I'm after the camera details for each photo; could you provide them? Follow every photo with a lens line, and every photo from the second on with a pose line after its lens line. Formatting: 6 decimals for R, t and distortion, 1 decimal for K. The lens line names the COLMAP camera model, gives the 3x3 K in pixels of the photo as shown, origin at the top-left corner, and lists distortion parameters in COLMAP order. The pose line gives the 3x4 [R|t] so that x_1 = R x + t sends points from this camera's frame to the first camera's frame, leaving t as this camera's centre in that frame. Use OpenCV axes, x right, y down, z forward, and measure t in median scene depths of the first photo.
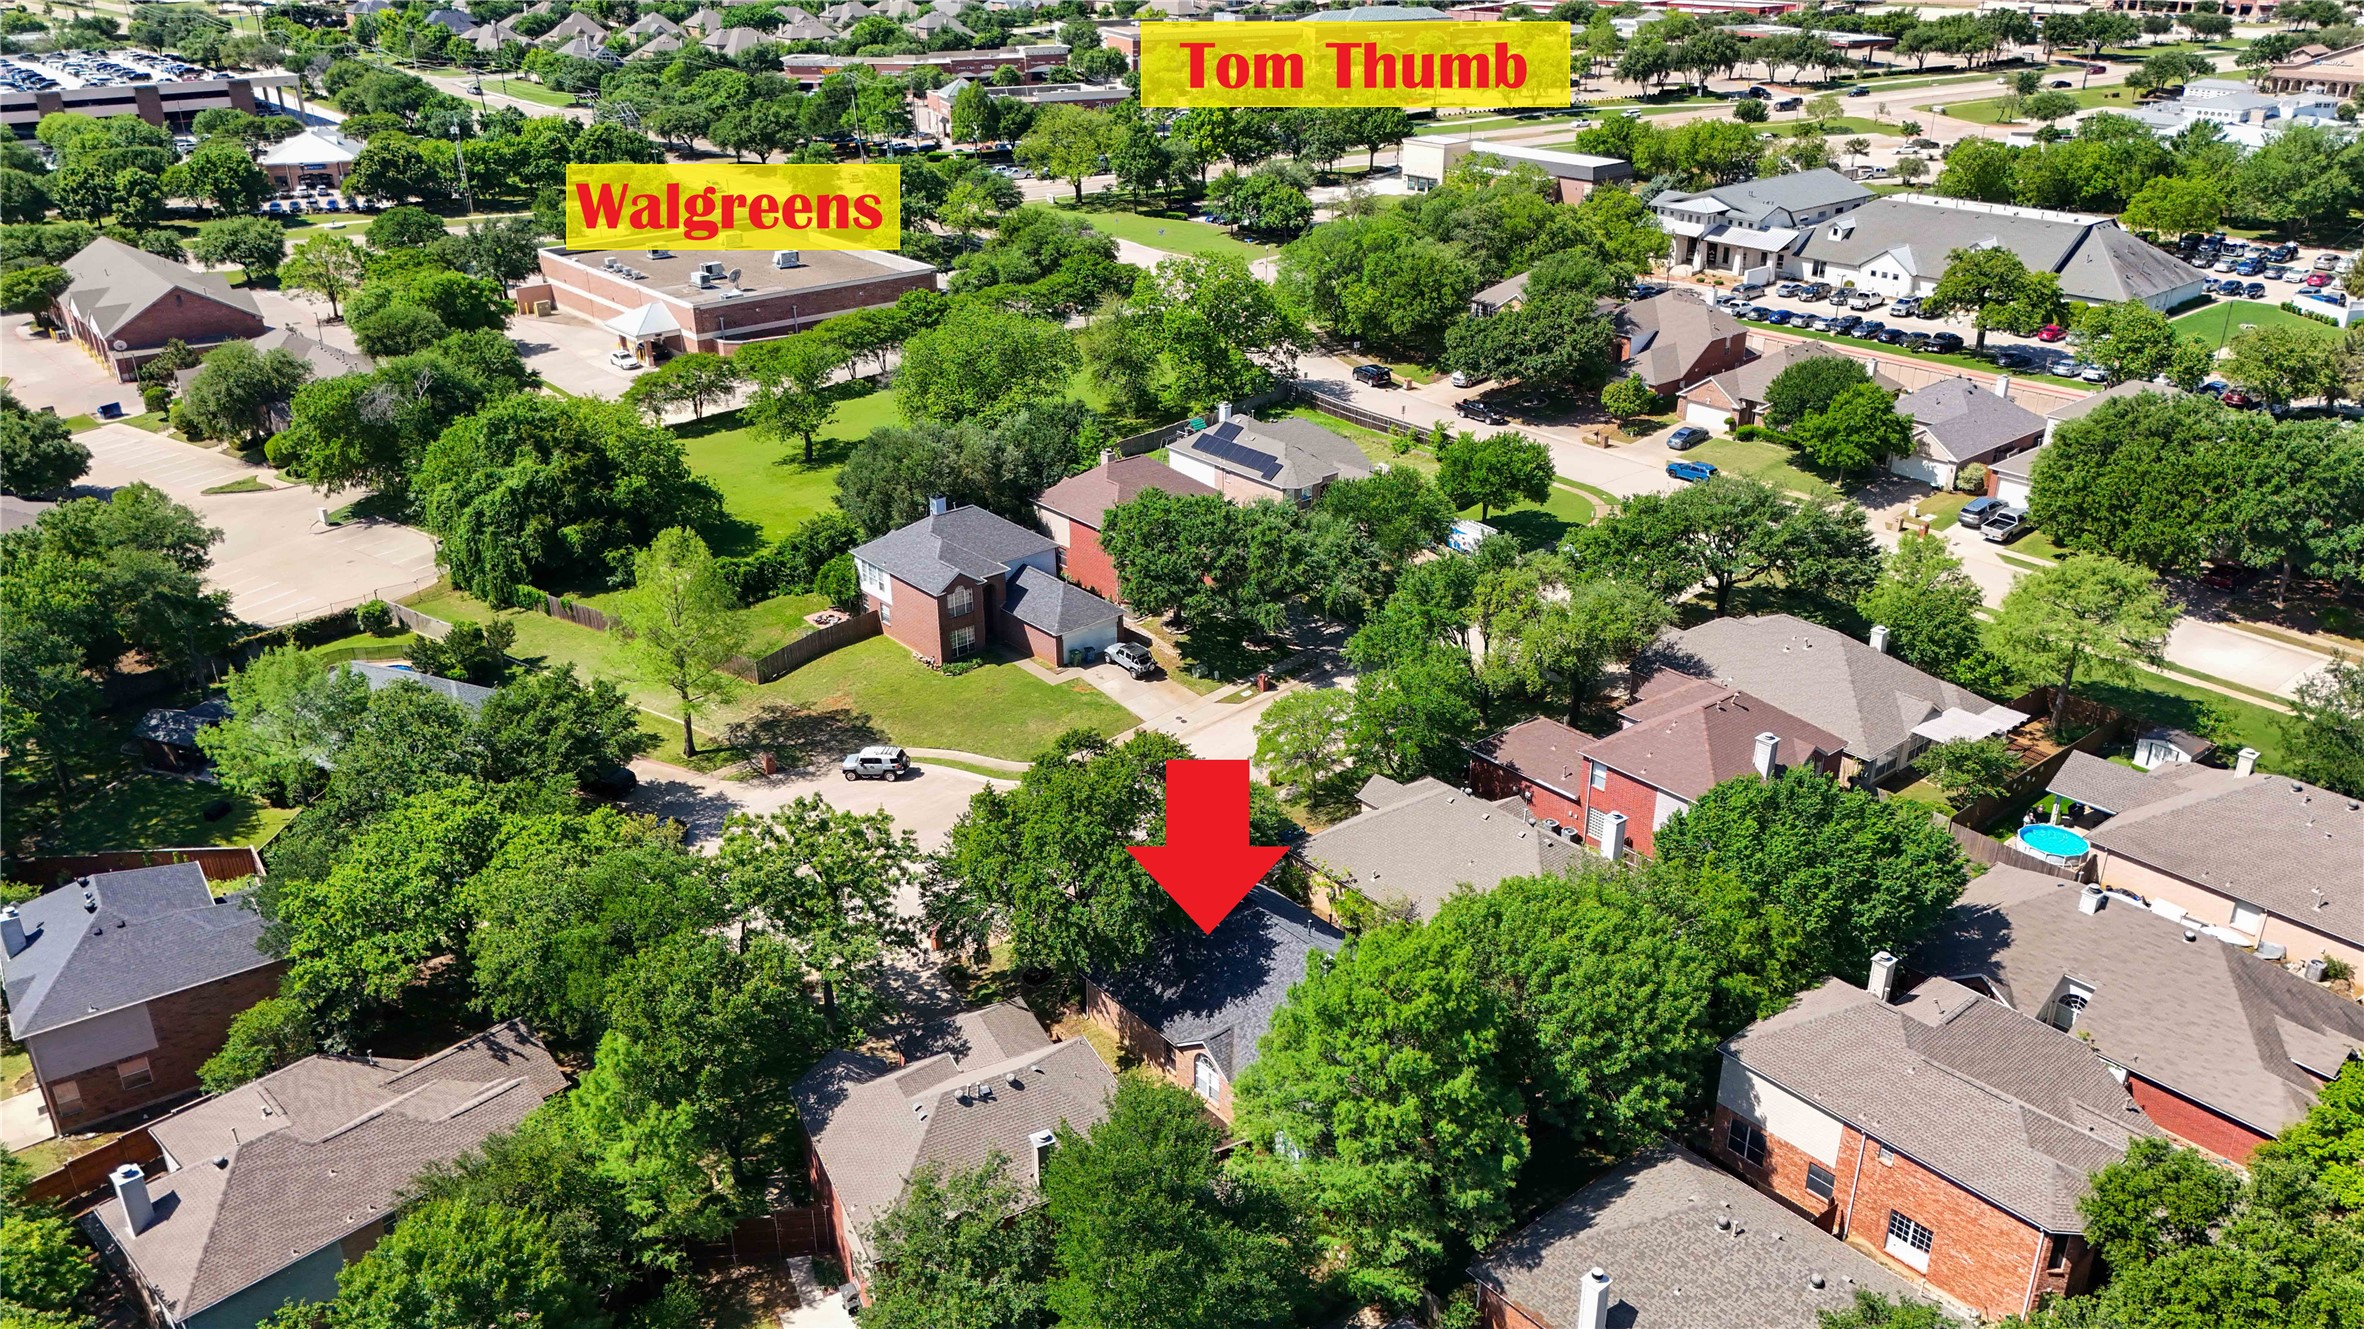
lens RADIAL K [[1725.2, 0, 1182.0], [0, 1725.2, 664.5], [0, 0, 1]] dist [0.006319, 0.001771]
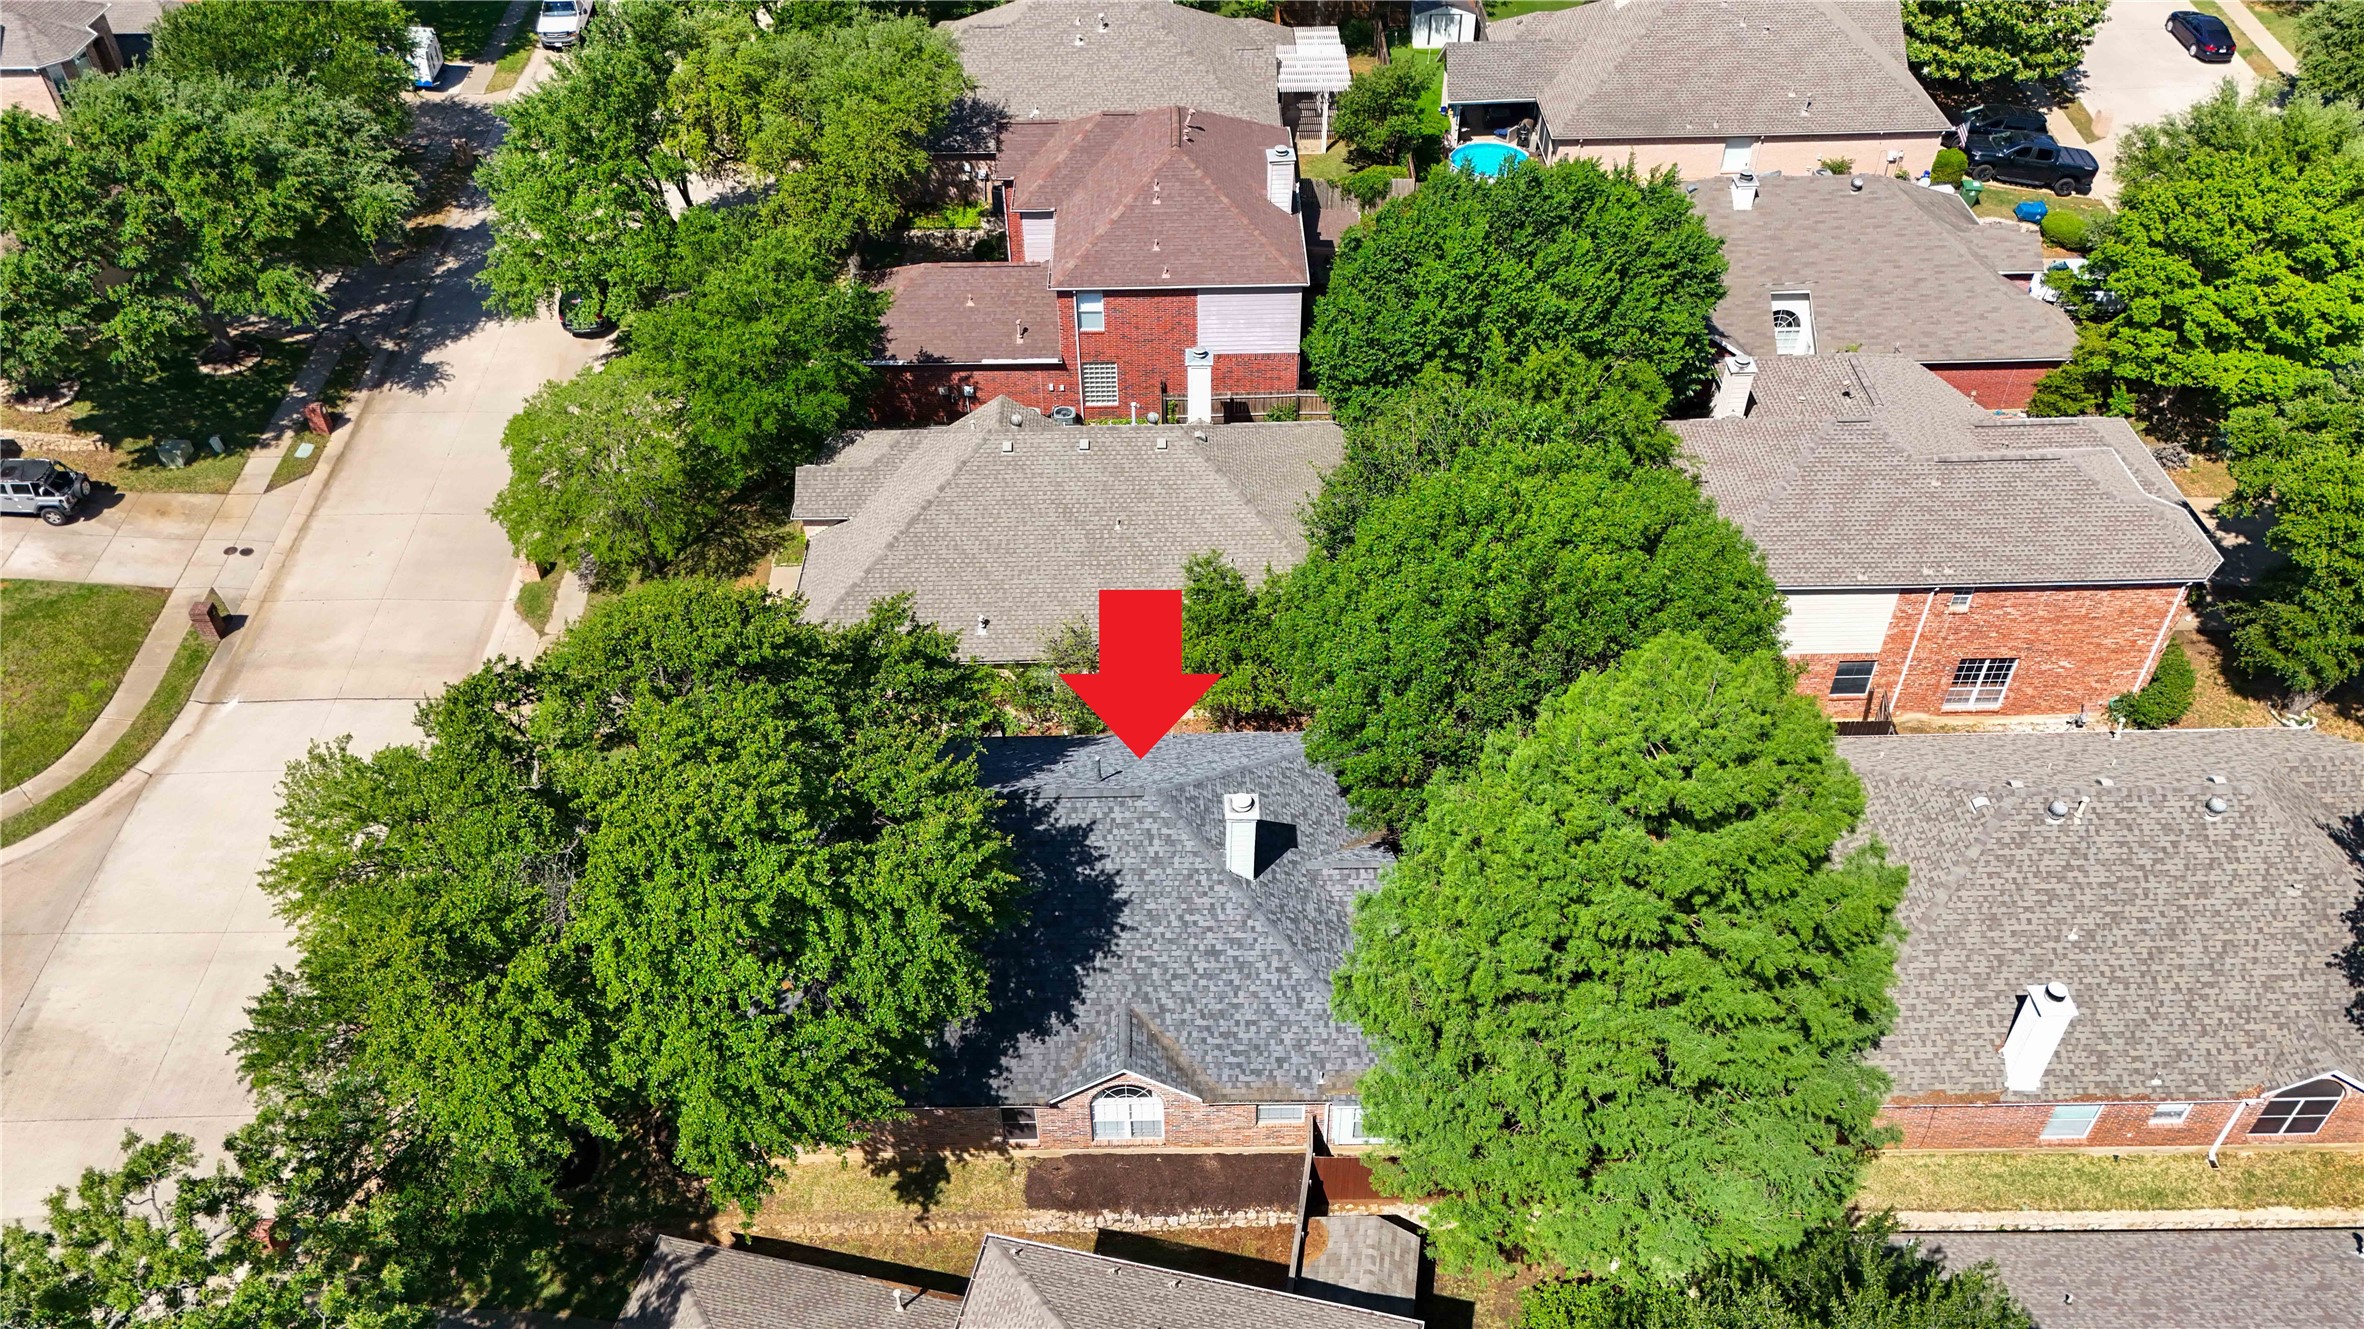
lens RADIAL K [[1725.2, 0, 1182.0], [0, 1725.2, 664.5], [0, 0, 1]] dist [0.006319, 0.001771]
pose [[0.618178, -0.512144, 0.596292, -0.145407], [0.319928, 0.856861, 0.404272, -0.055054], [-0.717985, -0.059142, 0.693541, 0.432515]]
